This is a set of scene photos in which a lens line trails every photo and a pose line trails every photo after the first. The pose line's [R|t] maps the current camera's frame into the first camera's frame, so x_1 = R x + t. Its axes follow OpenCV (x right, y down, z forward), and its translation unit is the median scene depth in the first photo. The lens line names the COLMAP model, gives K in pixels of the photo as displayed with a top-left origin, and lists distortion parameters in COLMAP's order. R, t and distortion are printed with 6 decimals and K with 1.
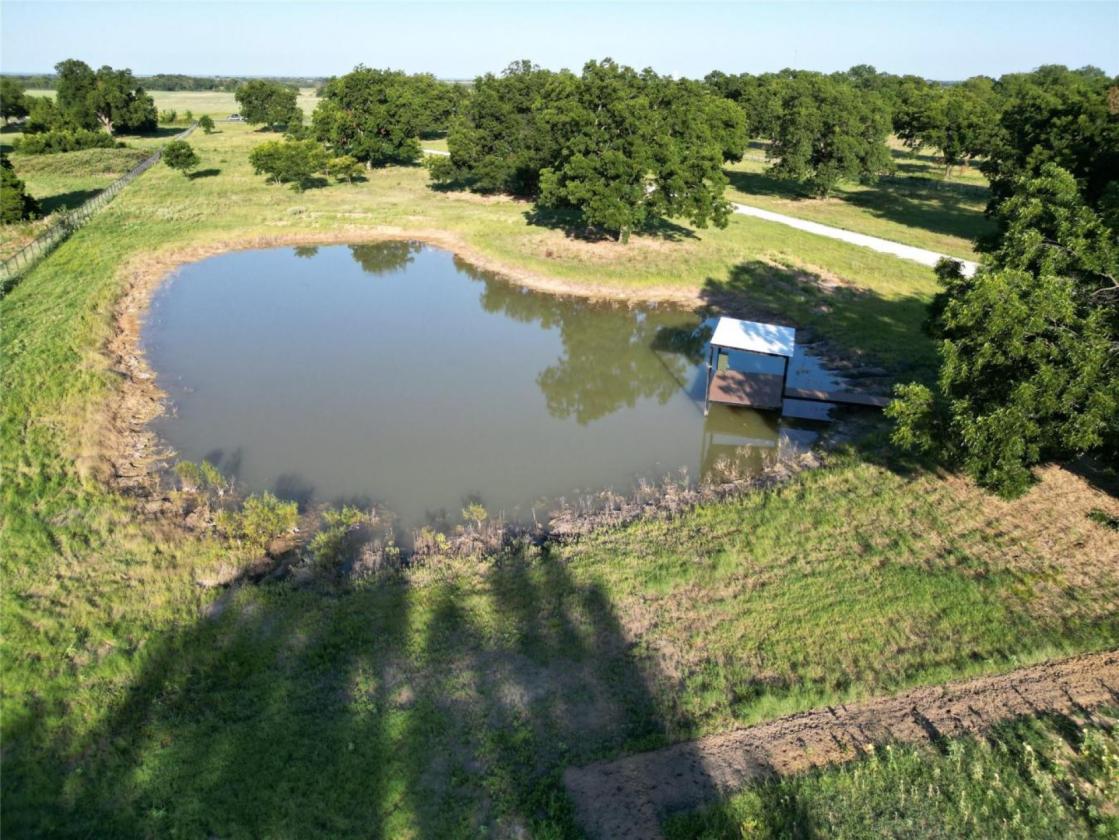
lens RADIAL K [[766.9, 0, 559.5], [0, 766.9, 420.0], [0, 0, 1]] dist [0.110641, -0.142076]
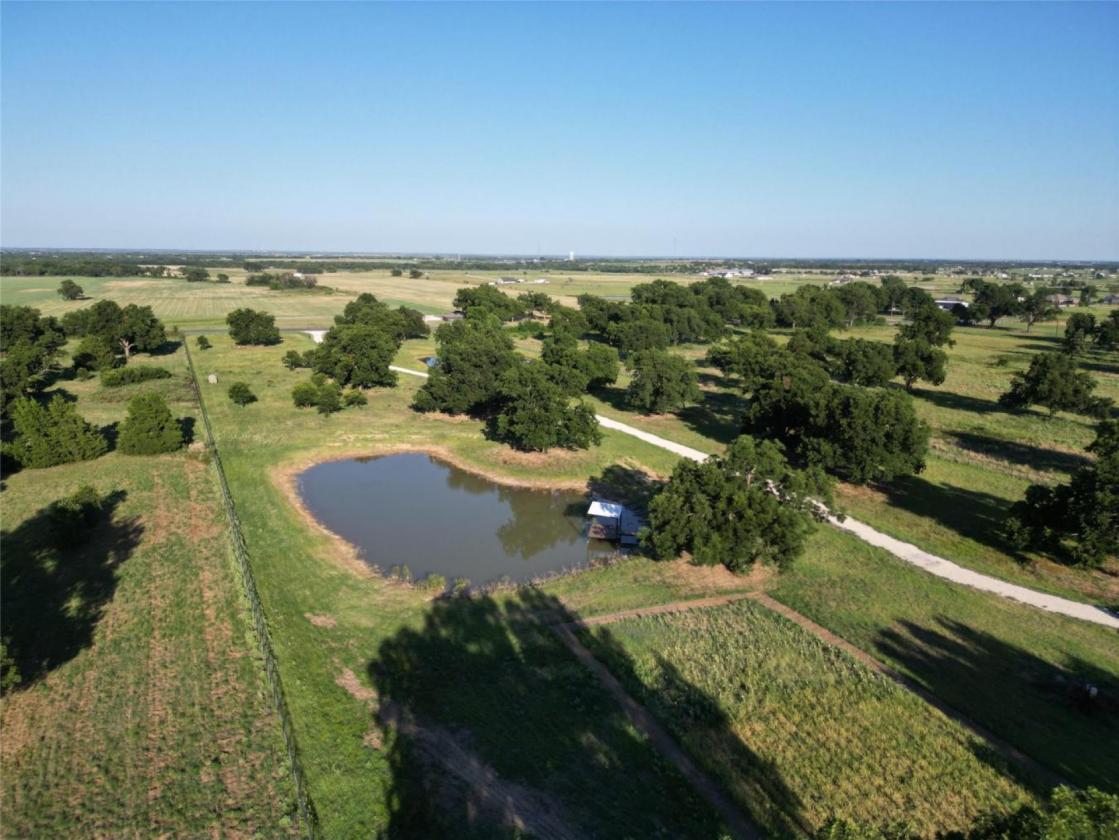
lens RADIAL K [[766.9, 0, 559.5], [0, 766.9, 420.0], [0, 0, 1]] dist [0.110641, -0.142076]
pose [[0.992728, -0.018508, 0.118945, -0.096020], [0.041953, 0.979355, -0.197749, 0.047626], [-0.112829, 0.201301, 0.973009, -0.764249]]
